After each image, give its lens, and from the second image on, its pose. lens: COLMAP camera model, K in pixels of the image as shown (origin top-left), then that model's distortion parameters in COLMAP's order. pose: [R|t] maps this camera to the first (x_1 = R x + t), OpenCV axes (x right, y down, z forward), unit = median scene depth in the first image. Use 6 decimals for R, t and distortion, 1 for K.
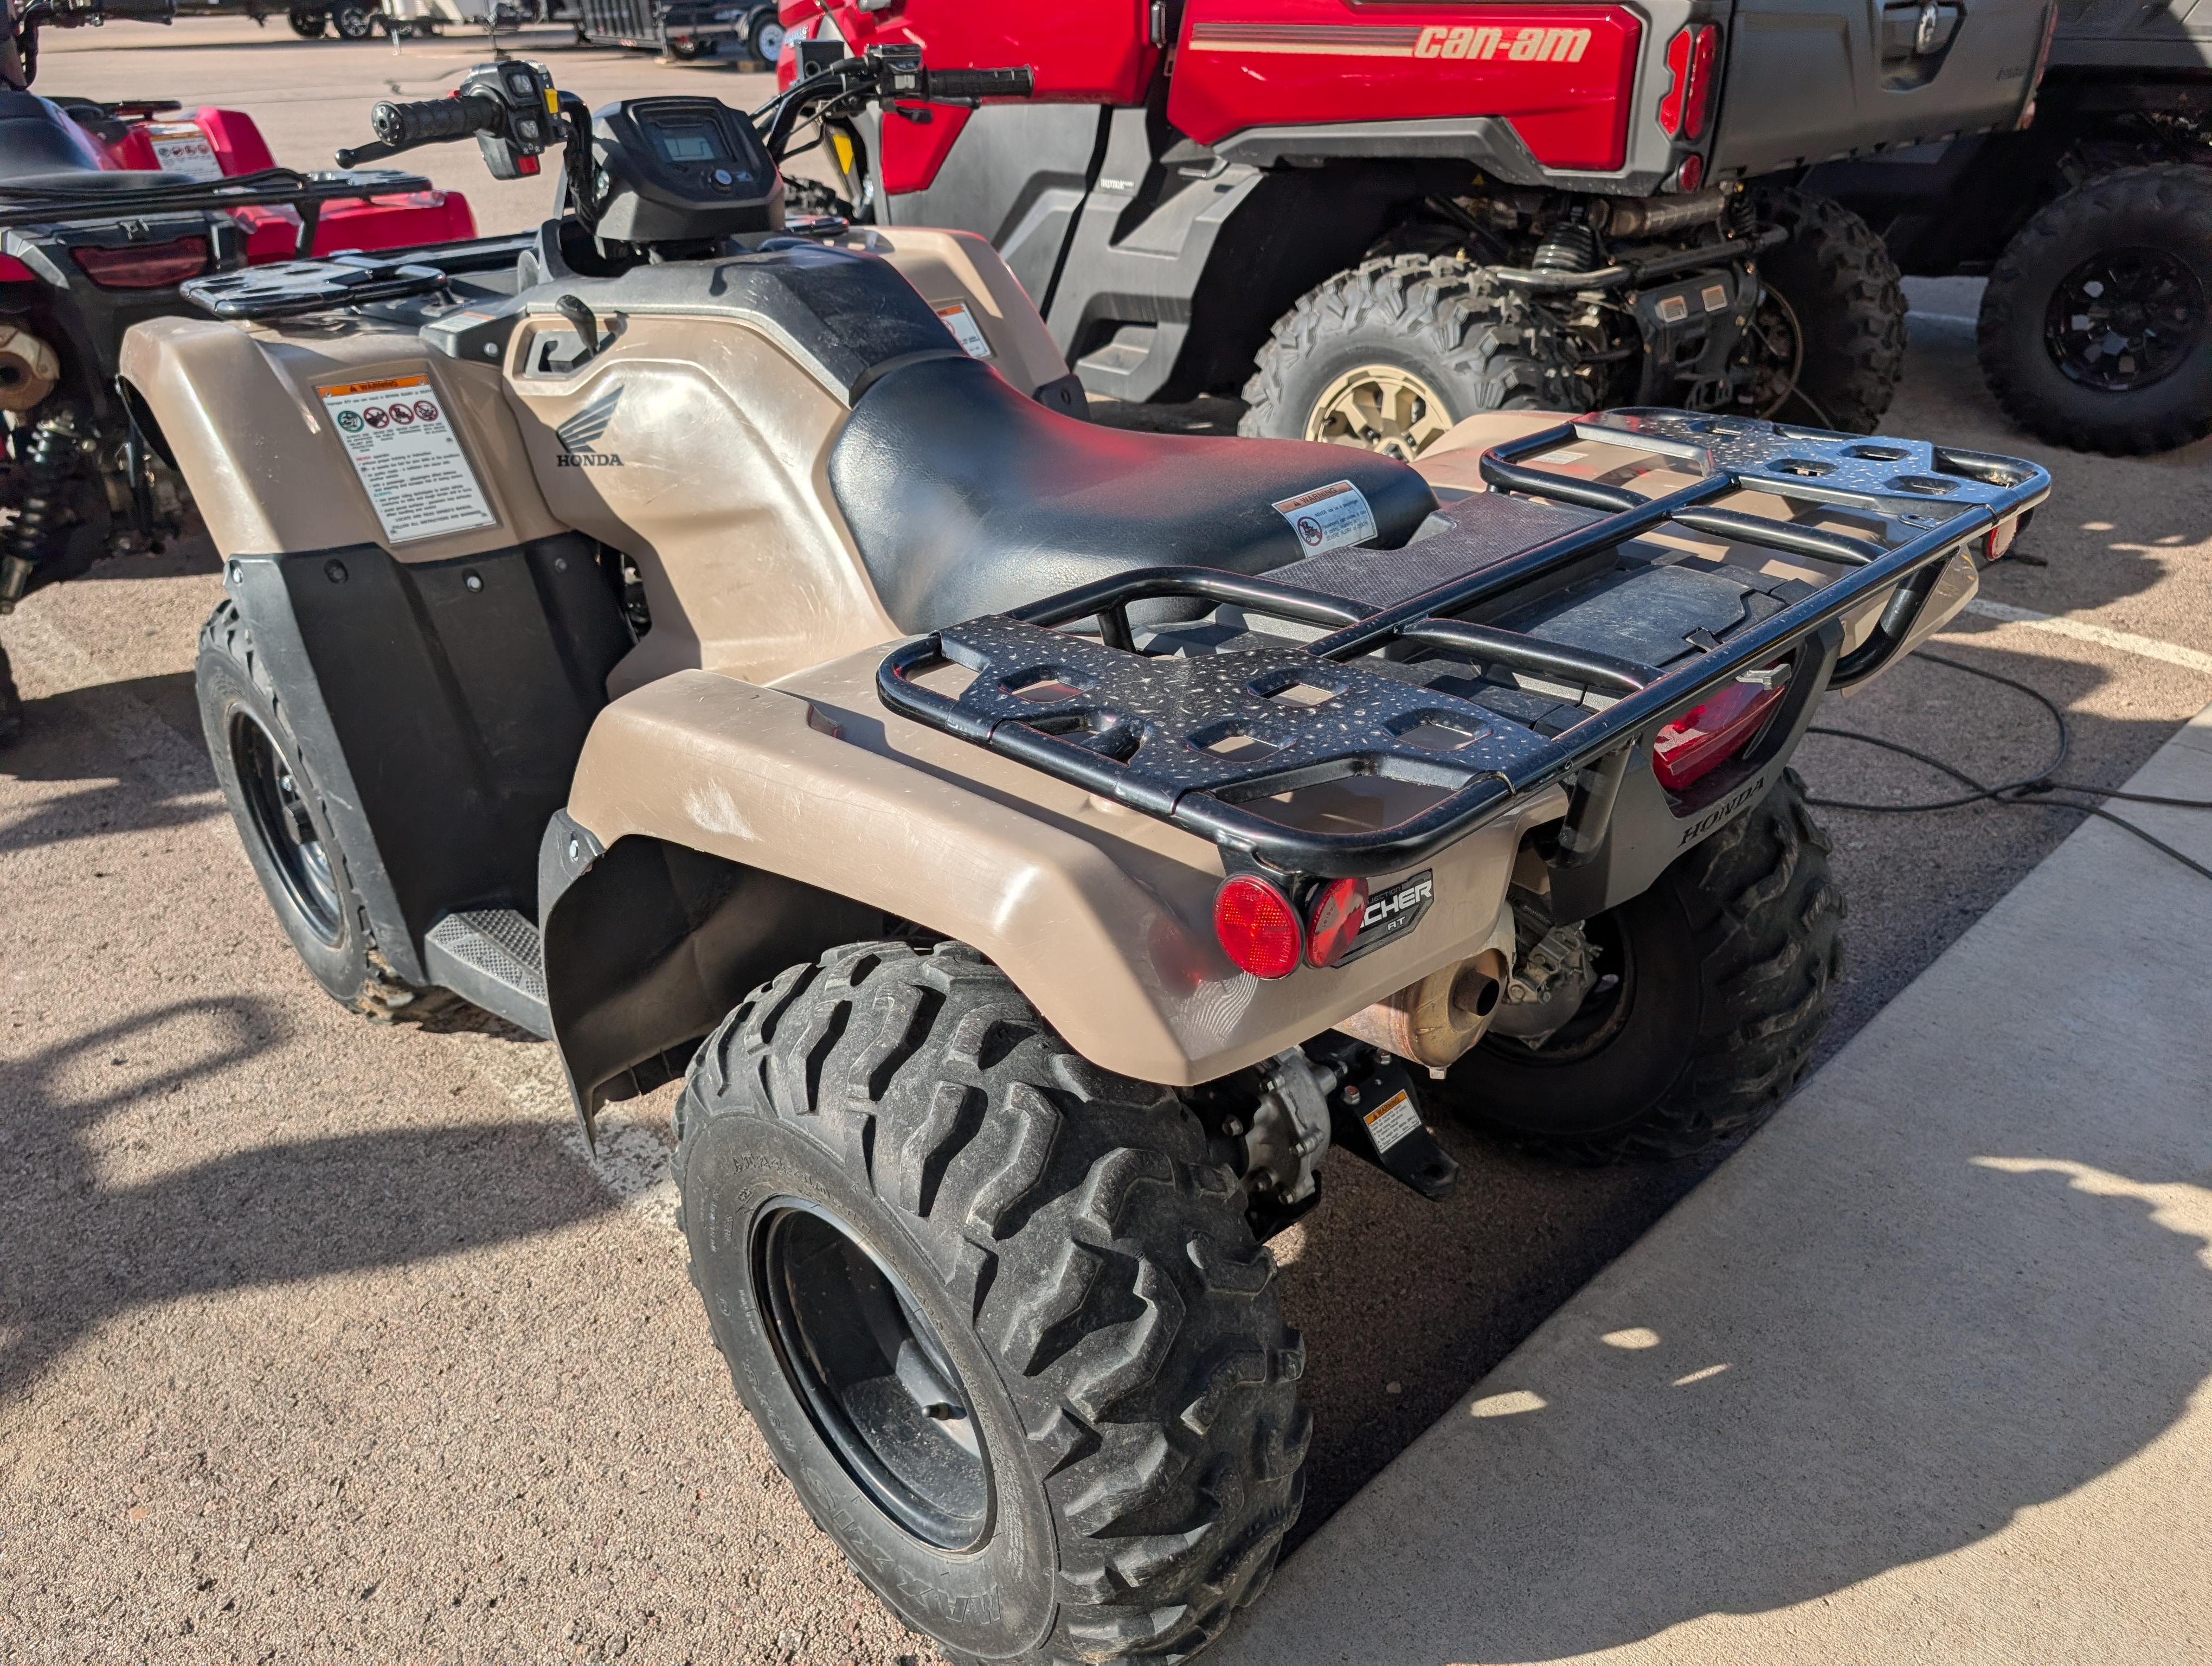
lens RADIAL K [[1630.5, 0, 1112.2], [0, 1630.5, 843.3], [0, 0, 1]] dist [0.013709, -0.010431]
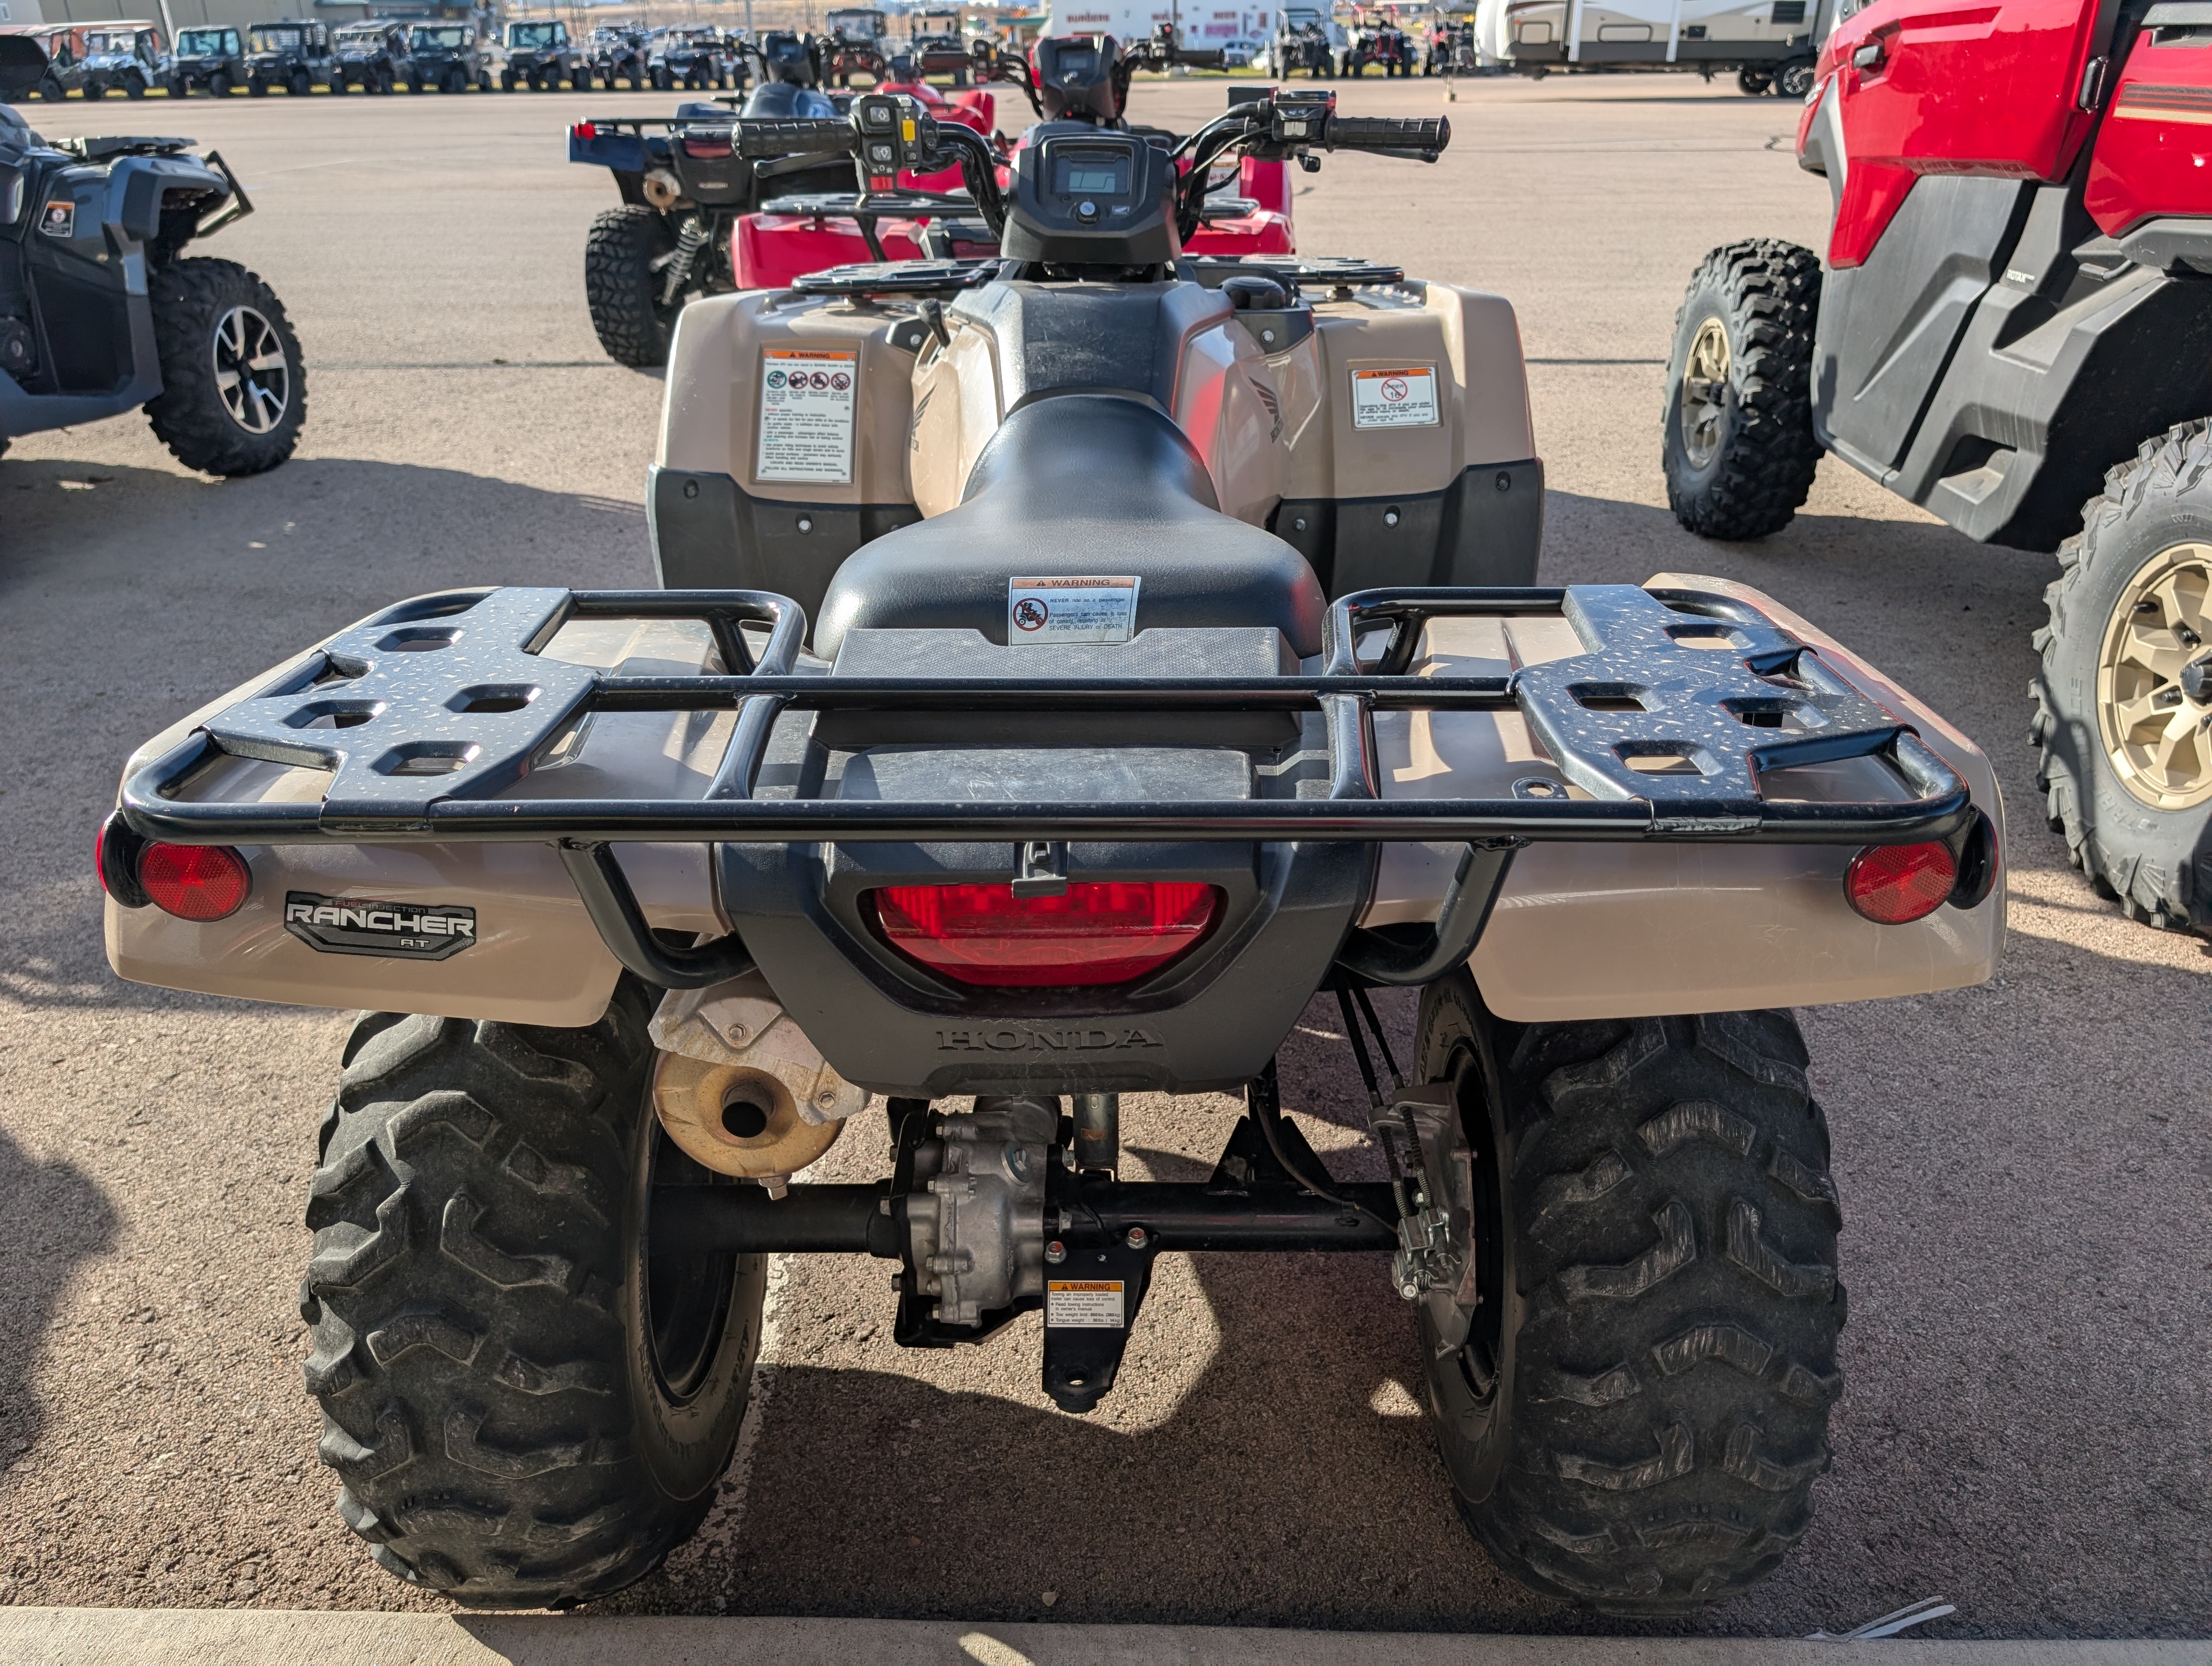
lens RADIAL K [[1630.5, 0, 1115.5], [0, 1630.5, 817.5], [0, 0, 1]] dist [0.013709, -0.010431]
pose [[0.692973, 0.310105, -0.650864, 0.407060], [-0.337340, 0.937315, 0.087421, -0.094232], [0.637174, 0.158982, 0.754145, 0.190049]]
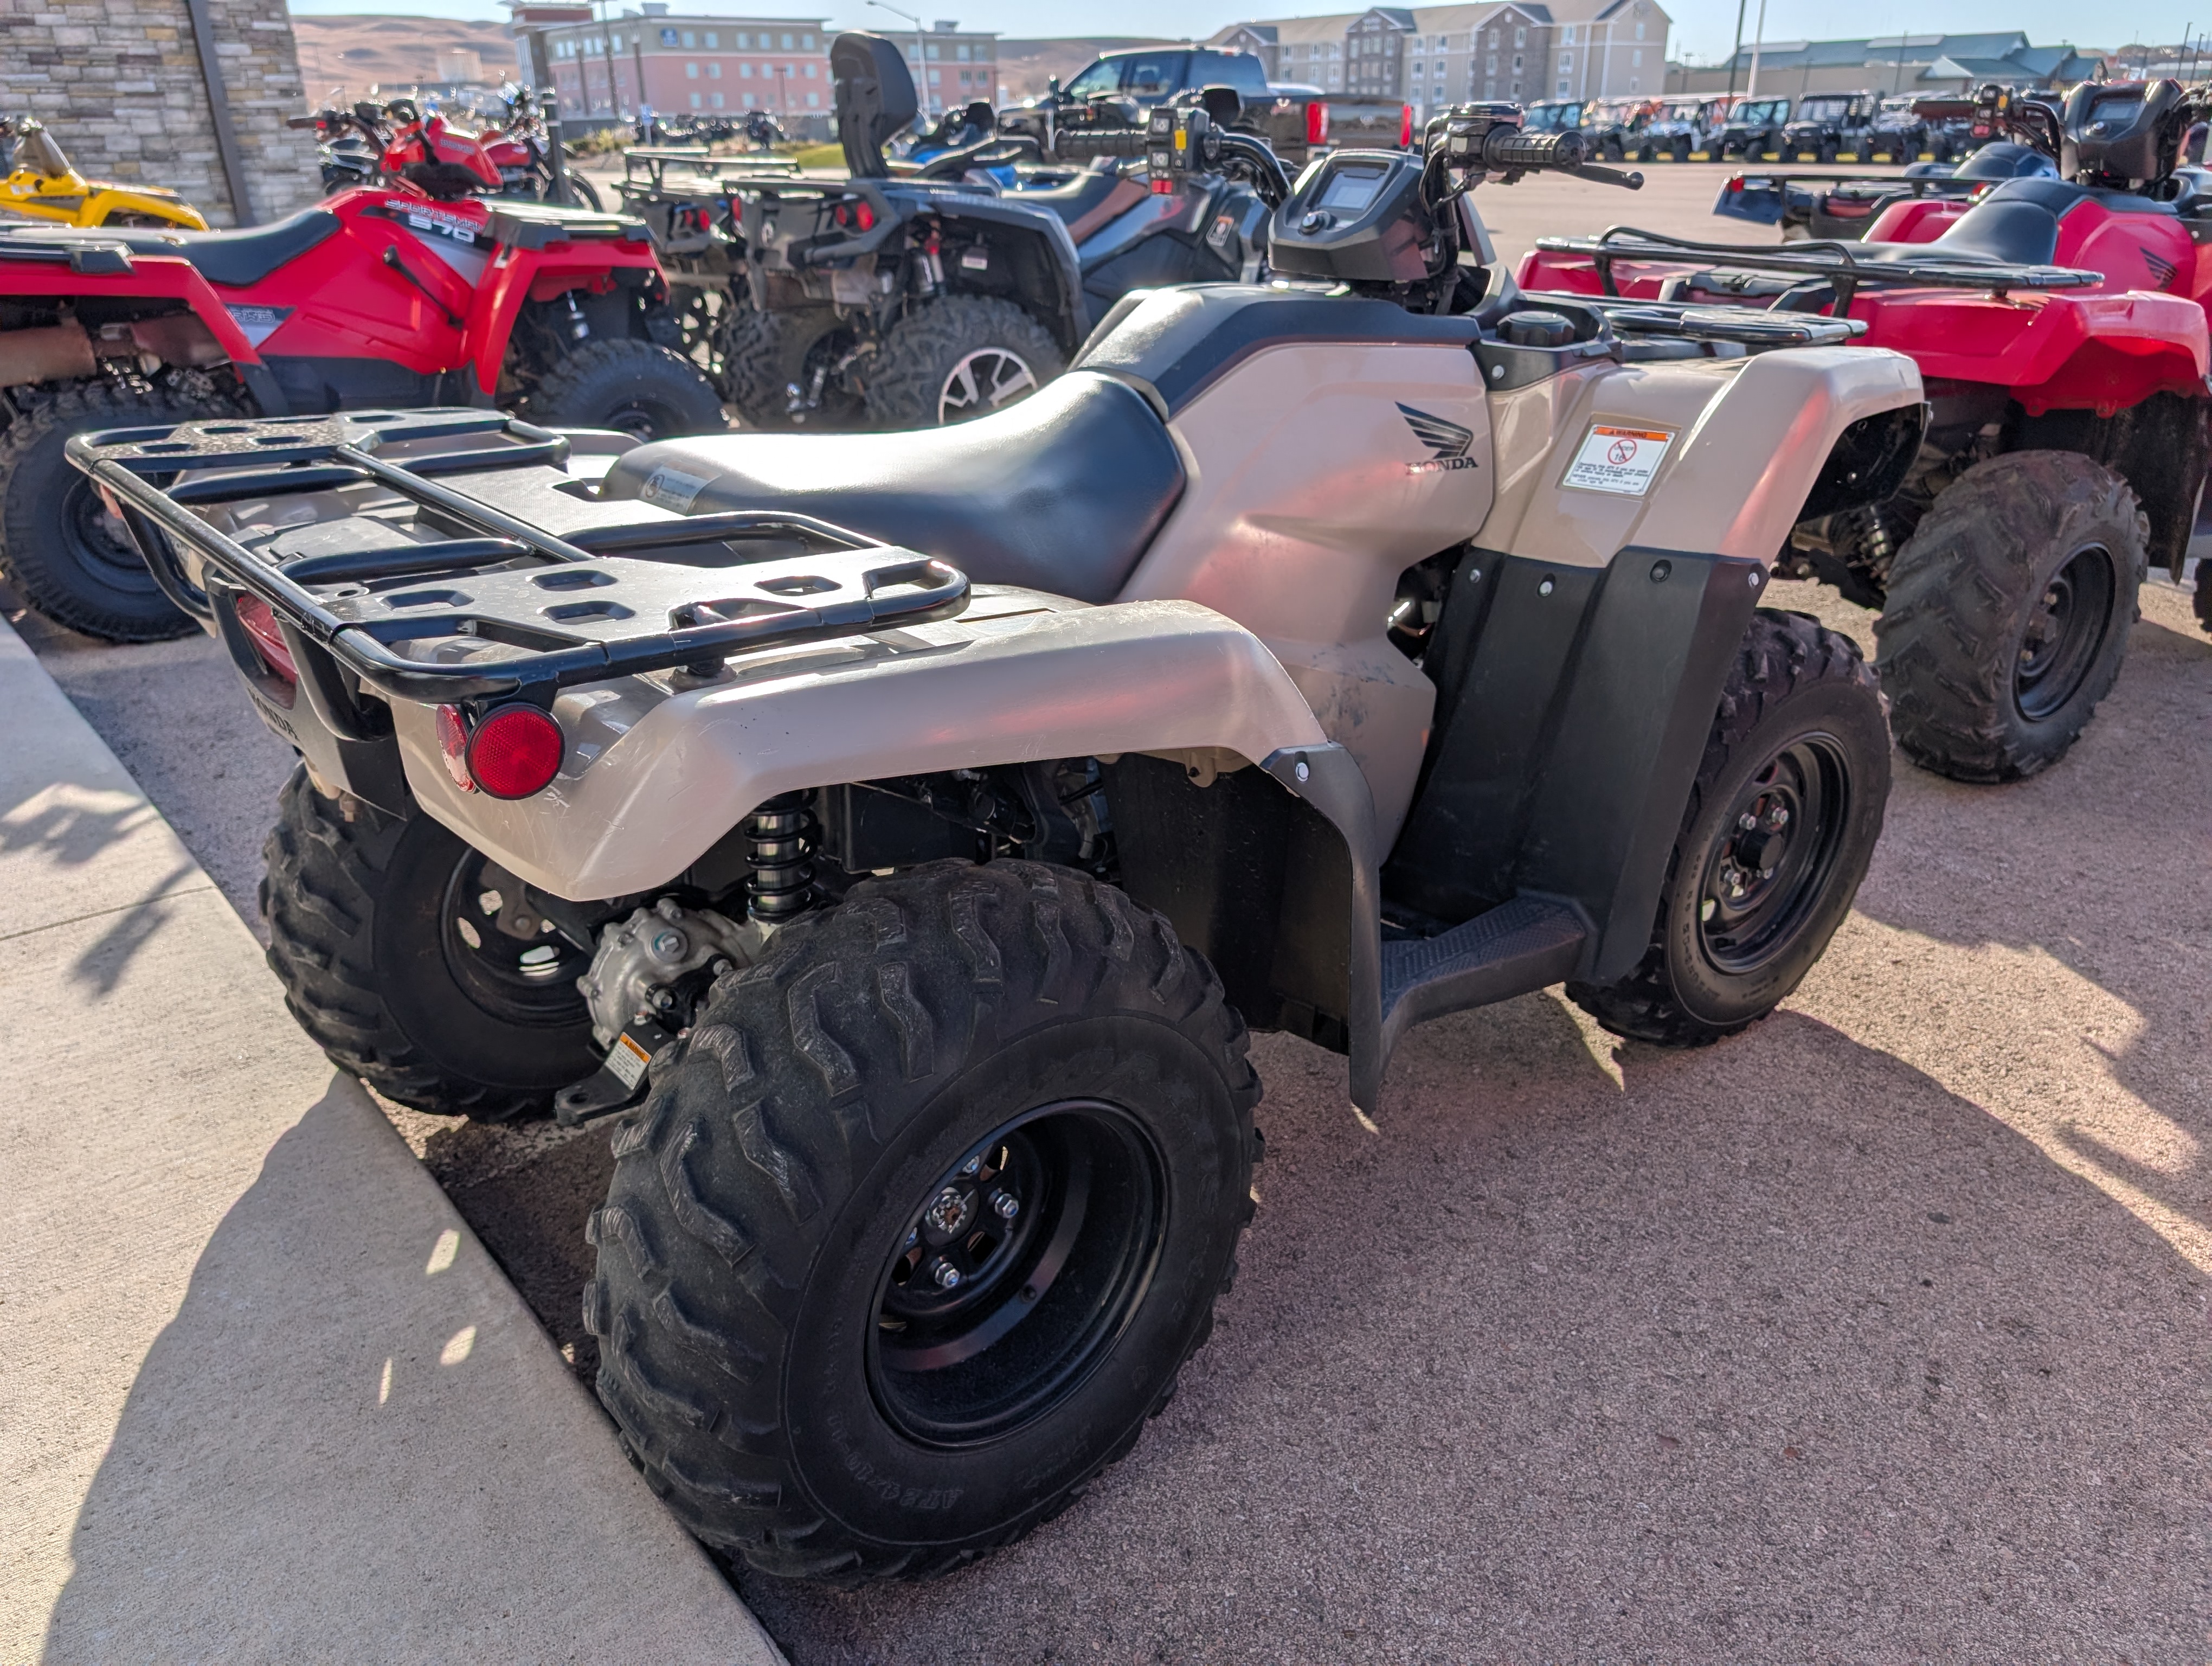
lens RADIAL K [[1630.5, 0, 1090.2], [0, 1630.5, 823.4], [0, 0, 1]] dist [0.013709, -0.010431]
pose [[-0.088404, 0.400076, -0.912208, 0.639378], [-0.472830, 0.789184, 0.391944, -0.310445], [0.876708, 0.465969, 0.119401, 0.644463]]
